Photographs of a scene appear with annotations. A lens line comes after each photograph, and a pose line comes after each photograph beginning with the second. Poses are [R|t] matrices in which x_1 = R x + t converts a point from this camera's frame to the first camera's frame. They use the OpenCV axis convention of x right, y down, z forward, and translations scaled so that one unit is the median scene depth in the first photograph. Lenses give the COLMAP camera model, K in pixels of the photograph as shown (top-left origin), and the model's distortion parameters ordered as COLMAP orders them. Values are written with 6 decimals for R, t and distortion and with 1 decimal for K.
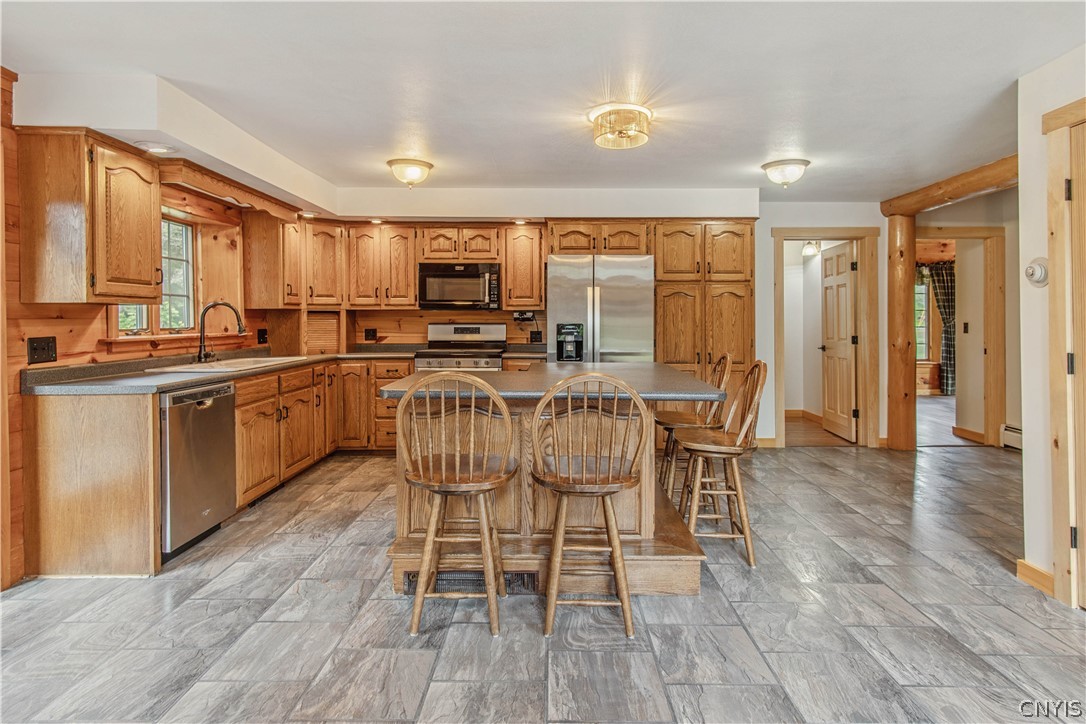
lens RADIAL K [[578.4, 0, 562.4], [0, 578.4, 310.9], [0, 0, 1]] dist [0.004005, 0.002464]
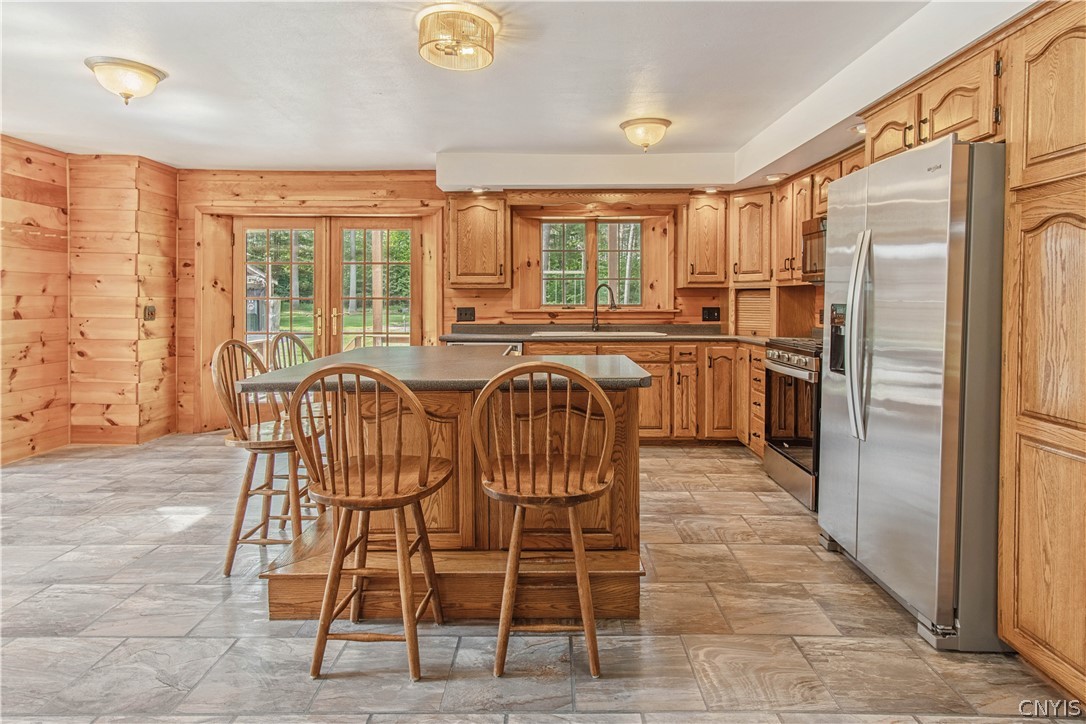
lens RADIAL K [[578.4, 0, 553.9], [0, 578.4, 301.9], [0, 0, 1]] dist [0.004005, 0.002464]
pose [[-0.009340, 0.006618, -0.999934, 0.584633], [0.014758, 0.999870, 0.006479, 0.012343], [0.999847, -0.014697, -0.009437, 0.800124]]
